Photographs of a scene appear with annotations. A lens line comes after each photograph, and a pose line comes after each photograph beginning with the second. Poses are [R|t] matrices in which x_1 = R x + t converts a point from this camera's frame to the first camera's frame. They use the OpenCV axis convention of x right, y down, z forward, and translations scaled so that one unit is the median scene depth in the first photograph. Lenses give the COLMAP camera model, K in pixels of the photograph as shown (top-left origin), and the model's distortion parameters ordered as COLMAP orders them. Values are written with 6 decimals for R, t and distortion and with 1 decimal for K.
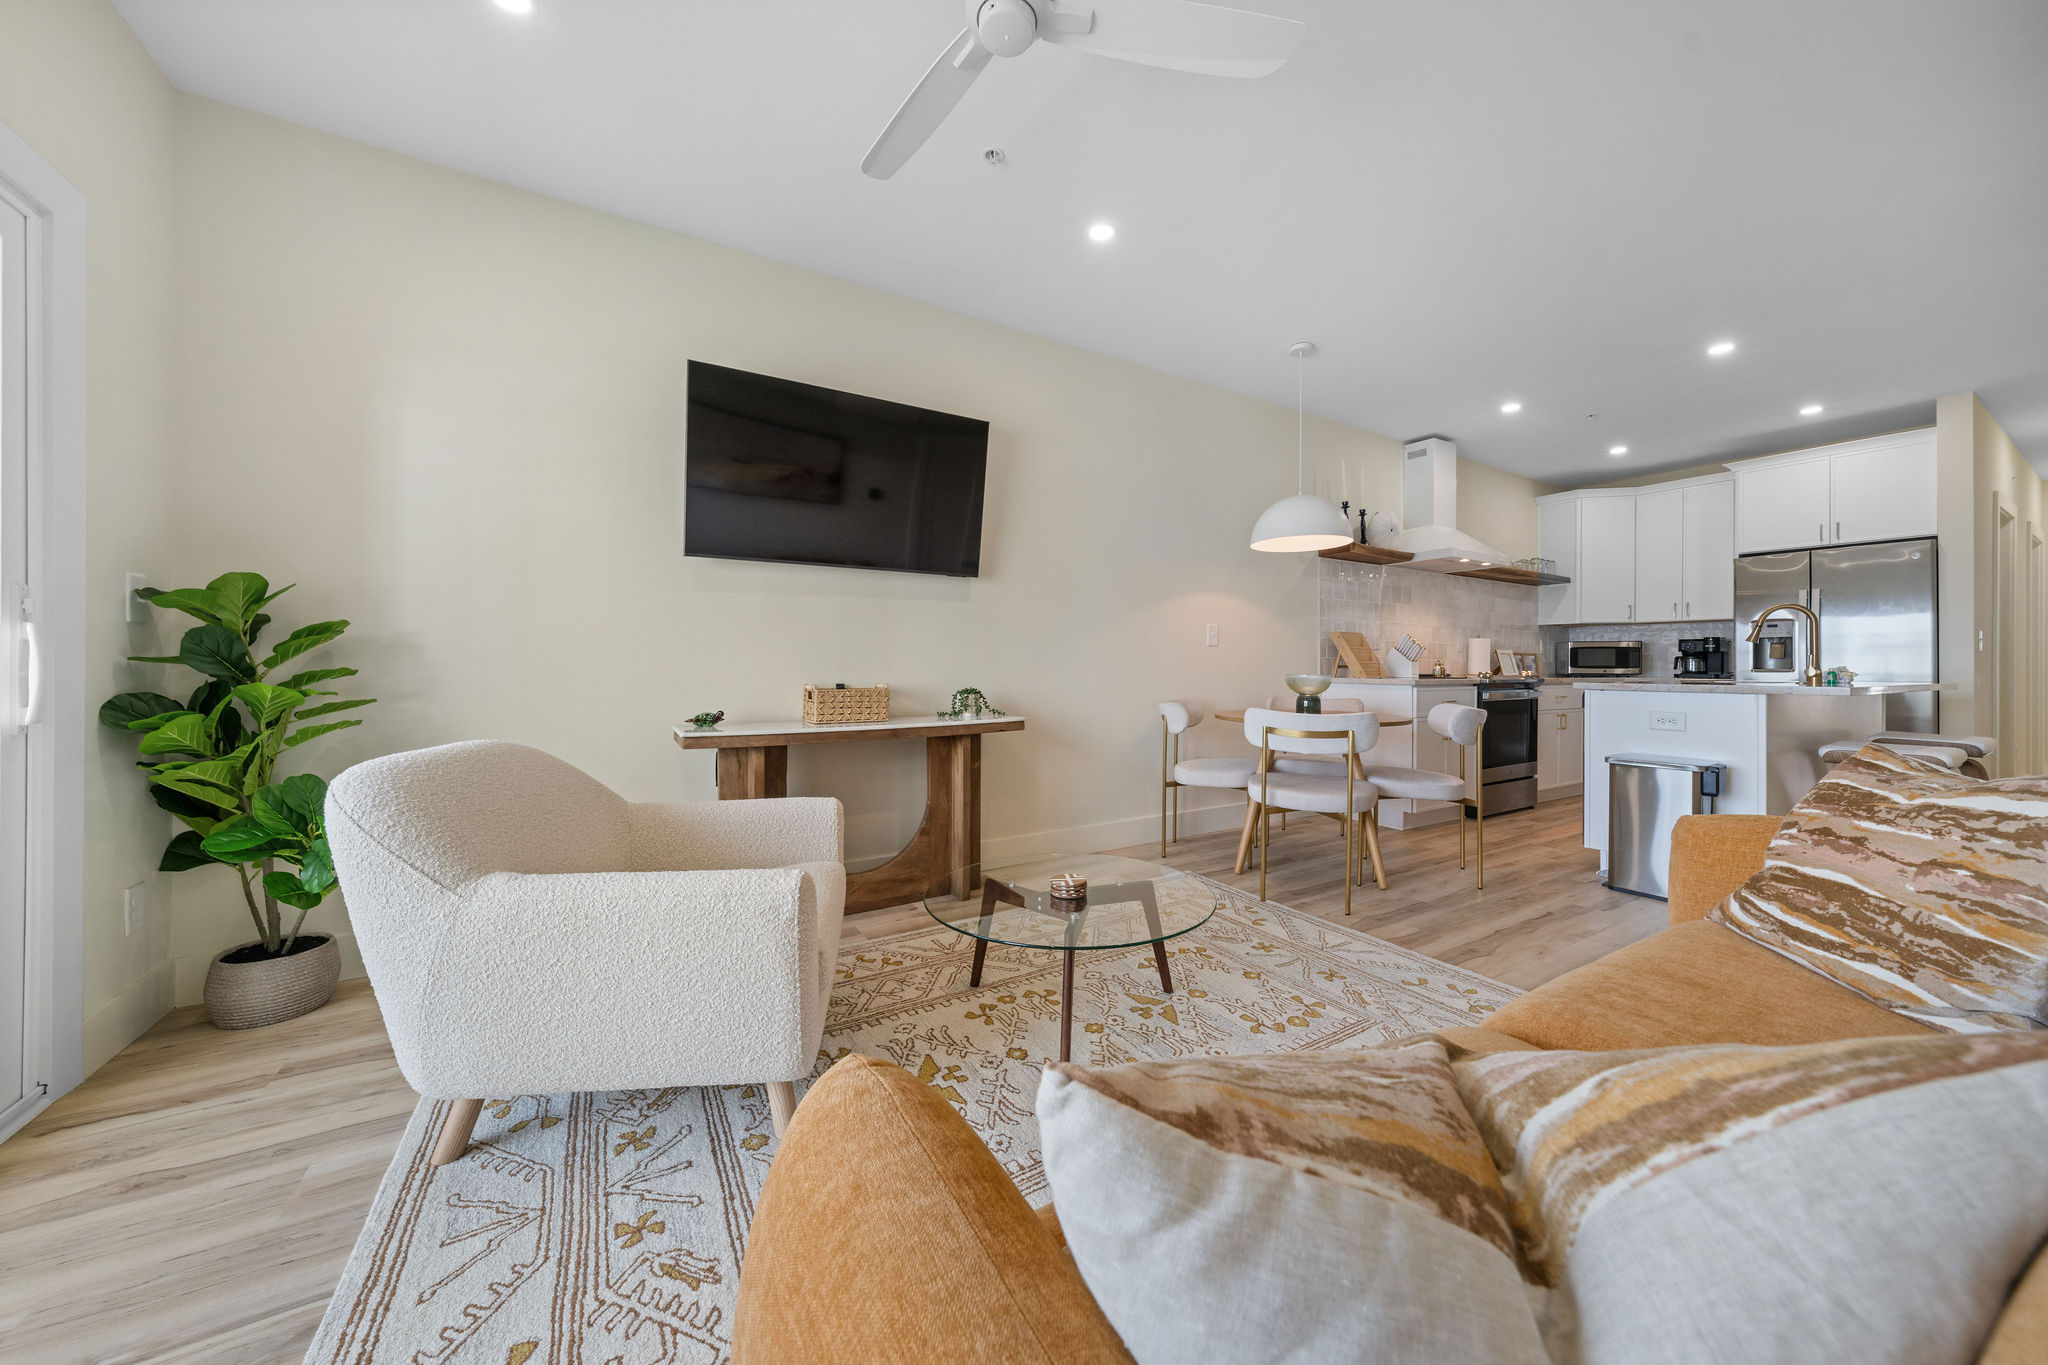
lens RADIAL K [[708.8, 0, 1034.6], [0, 708.8, 665.7], [0, 0, 1]] dist [-0.008023, 0.001230]
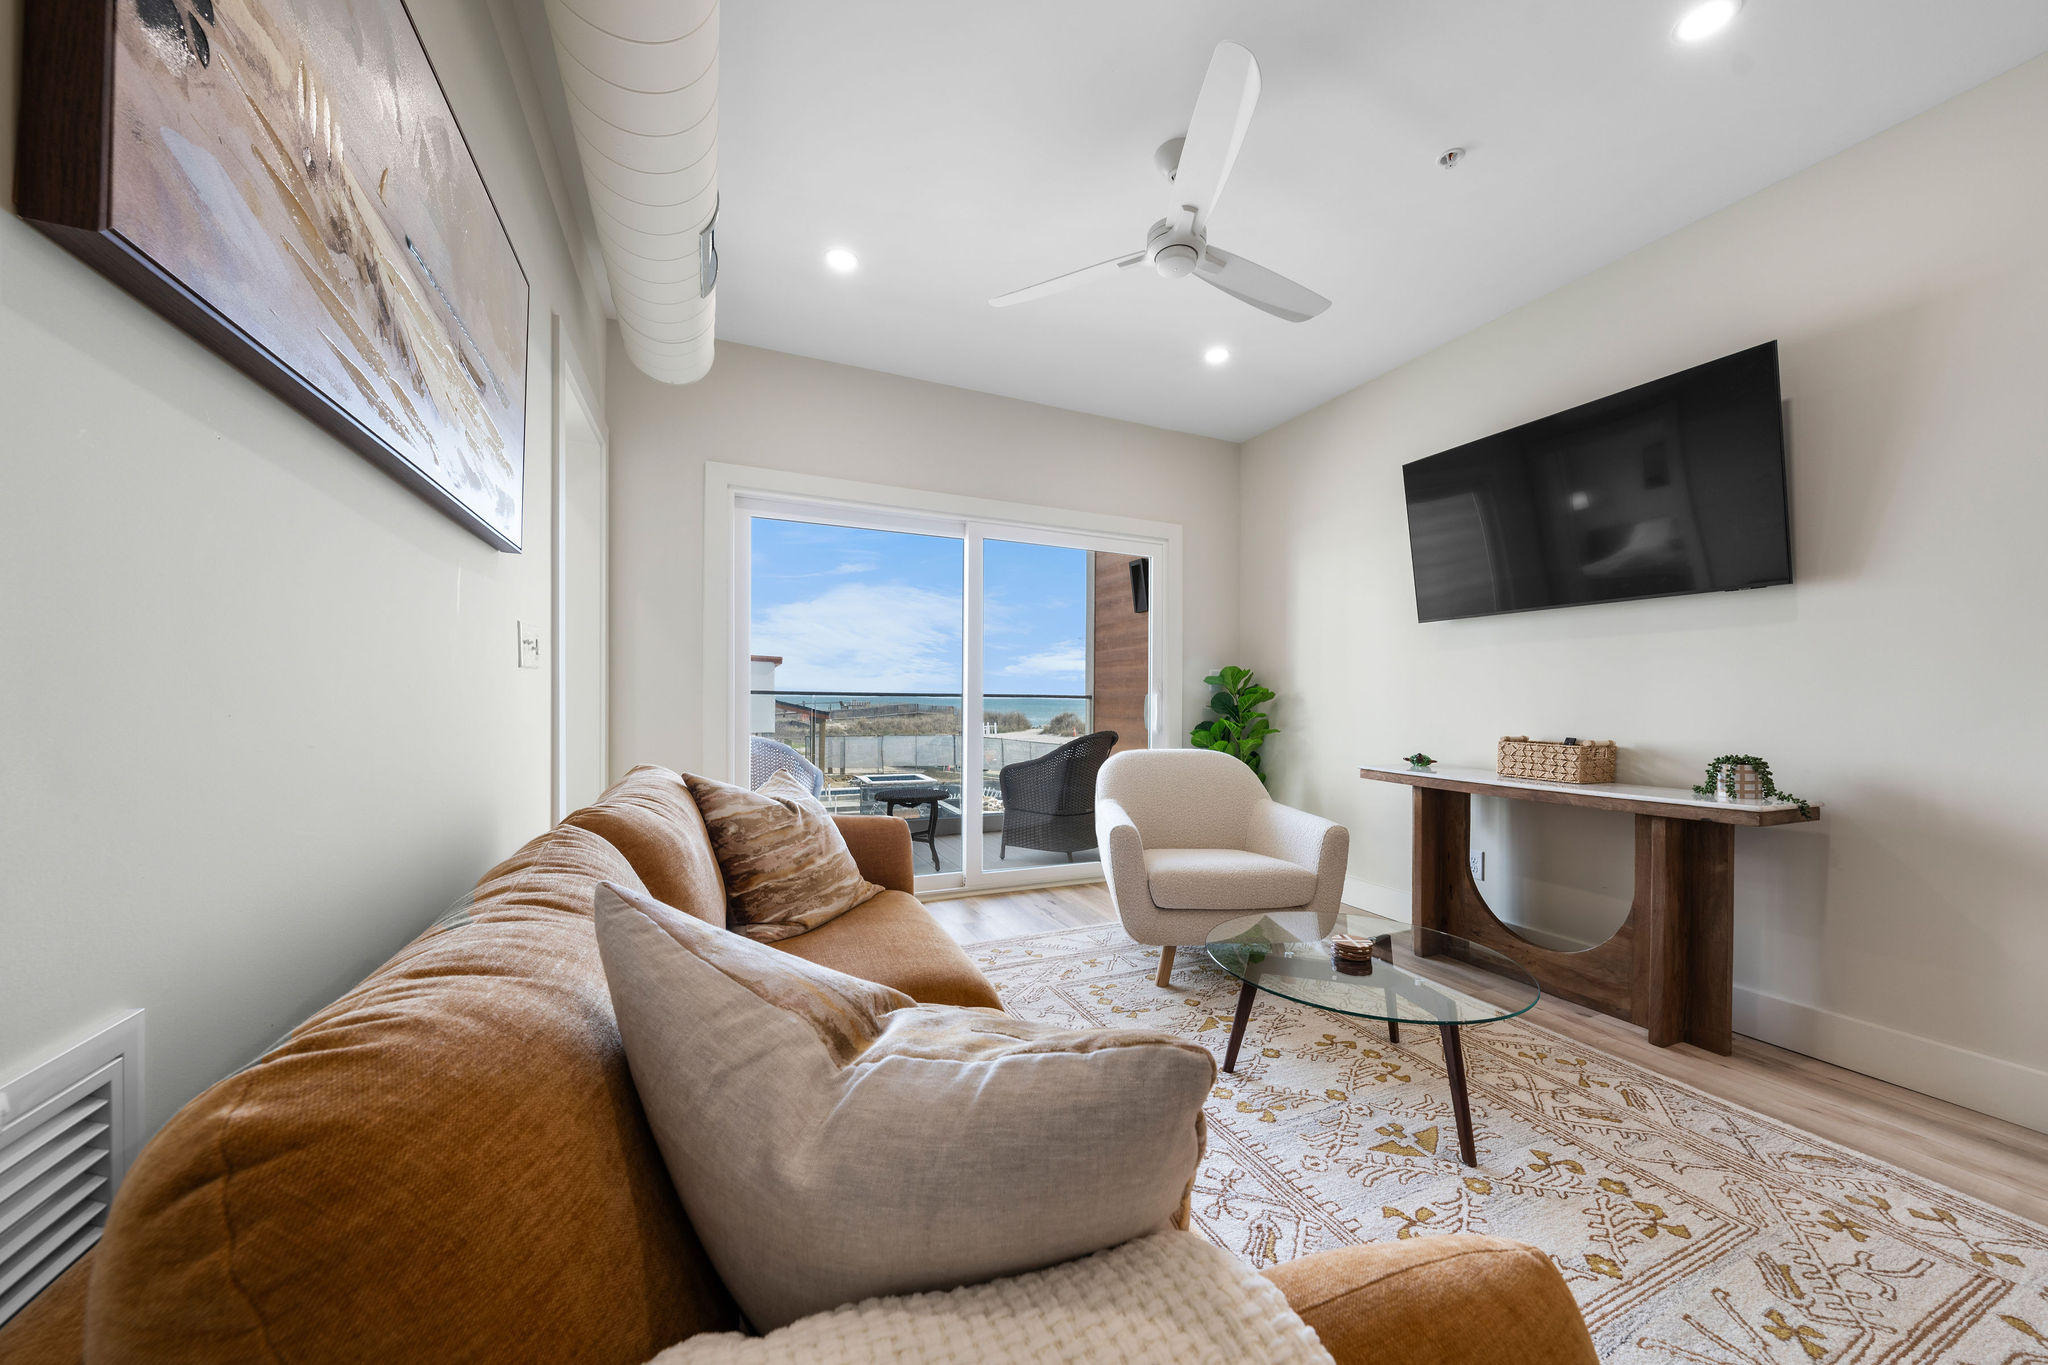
lens RADIAL K [[708.8, 0, 1033.4], [0, 708.8, 696.1], [0, 0, 1]] dist [-0.008023, 0.001230]
pose [[-0.132732, -0.004752, -0.991141, 0.508140], [-0.006748, 0.999970, -0.003891, -0.014665], [0.991129, 0.006172, -0.132760, 0.325709]]
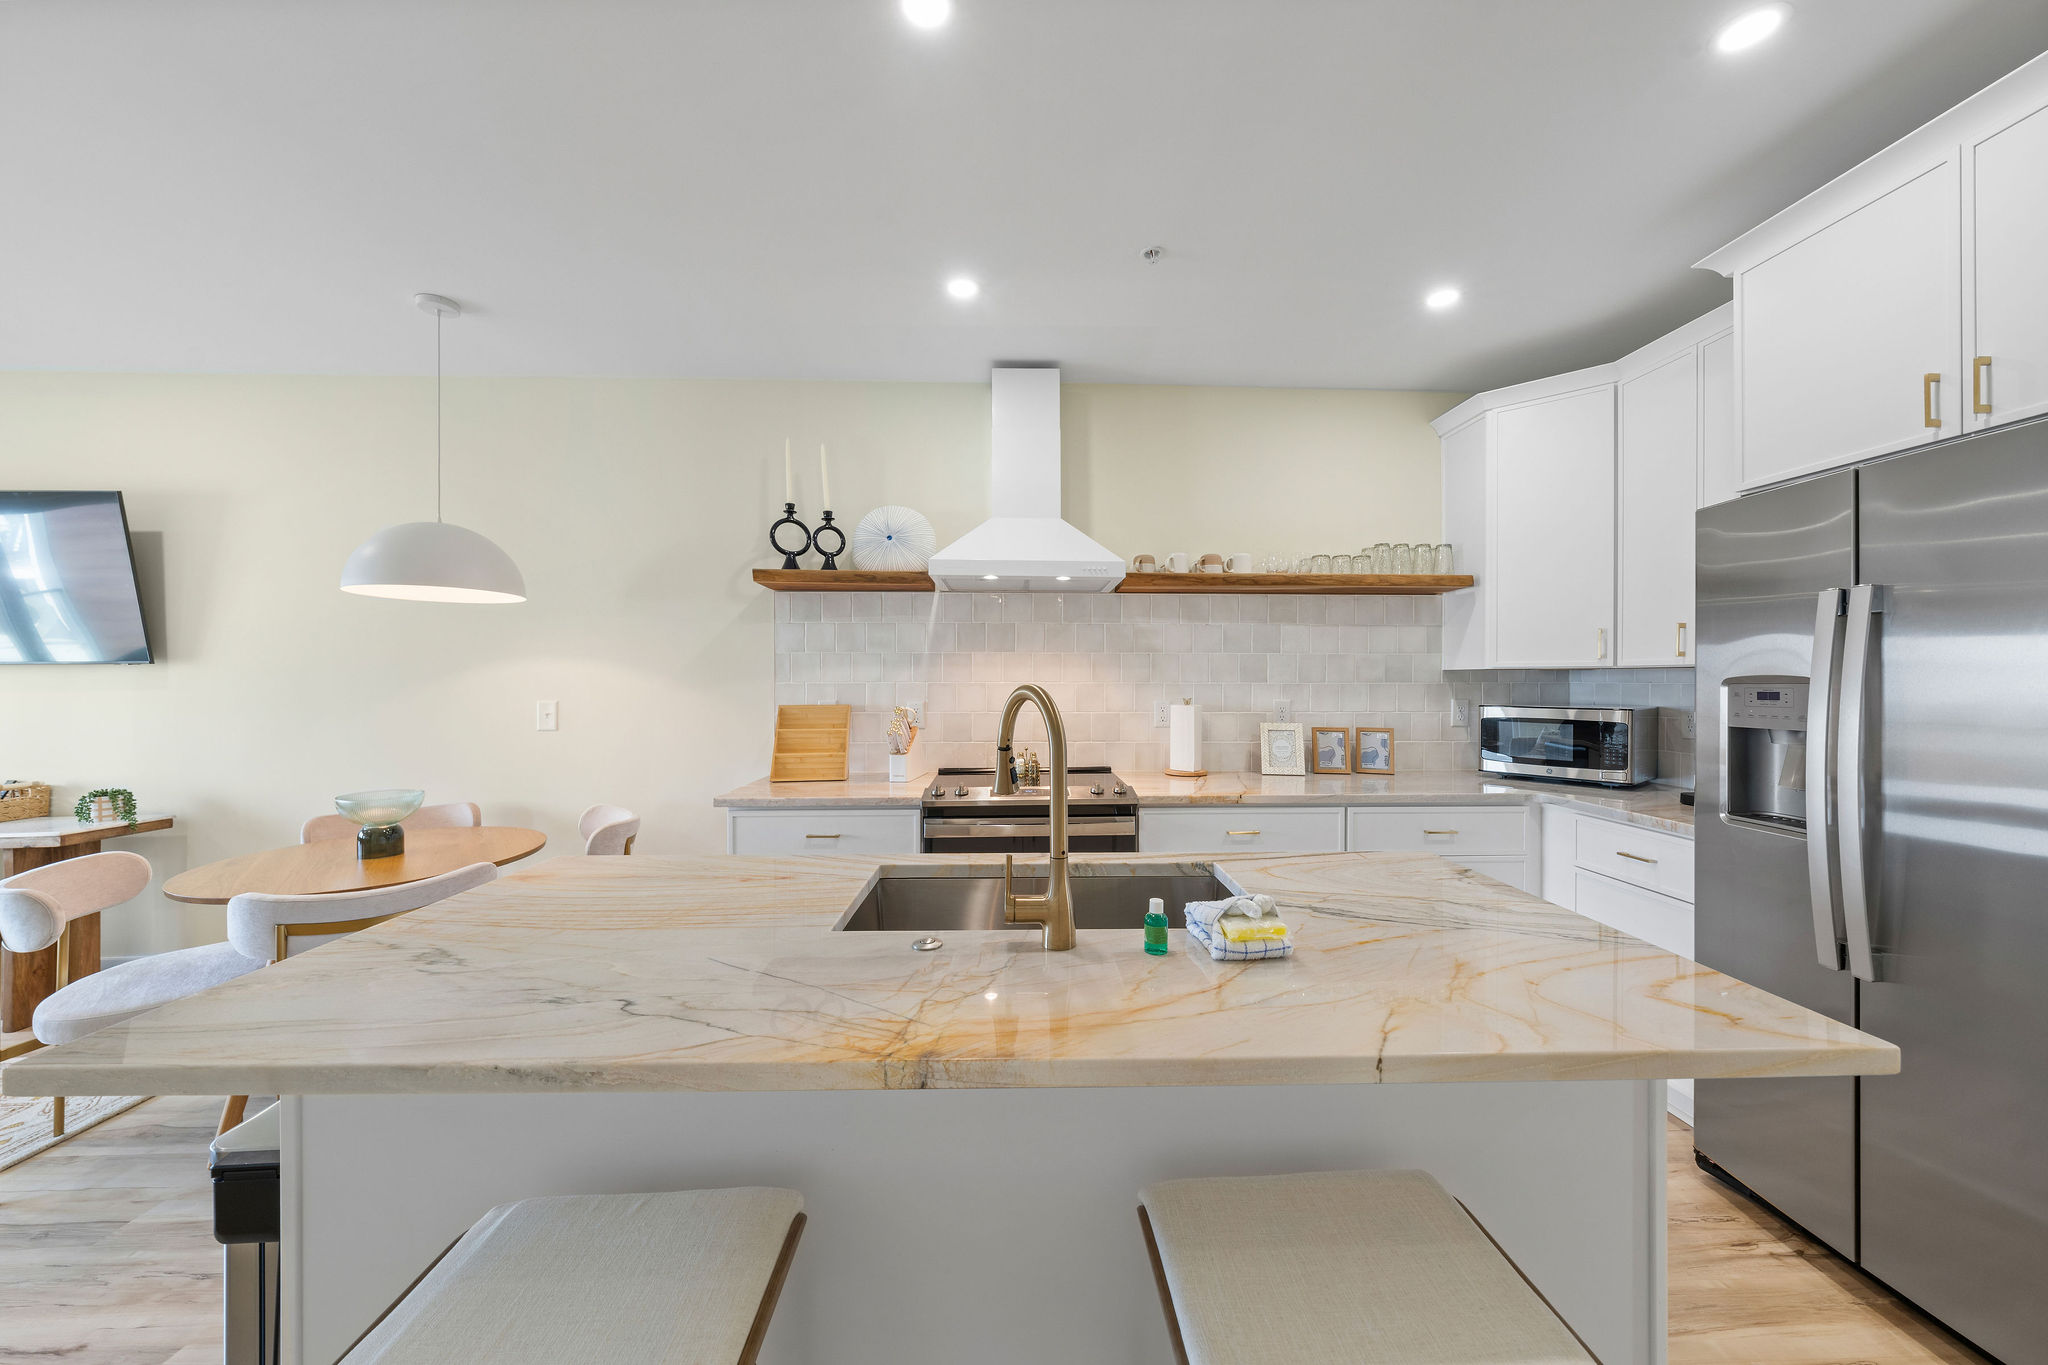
lens RADIAL K [[708.8, 0, 1027.5], [0, 708.8, 683.2], [0, 0, 1]] dist [-0.008023, 0.001230]
pose [[0.872015, -0.003908, -0.489463, 1.024045], [0.004855, 0.999988, 0.000666, -0.073203], [0.489455, -0.002957, 0.872024, 0.585988]]
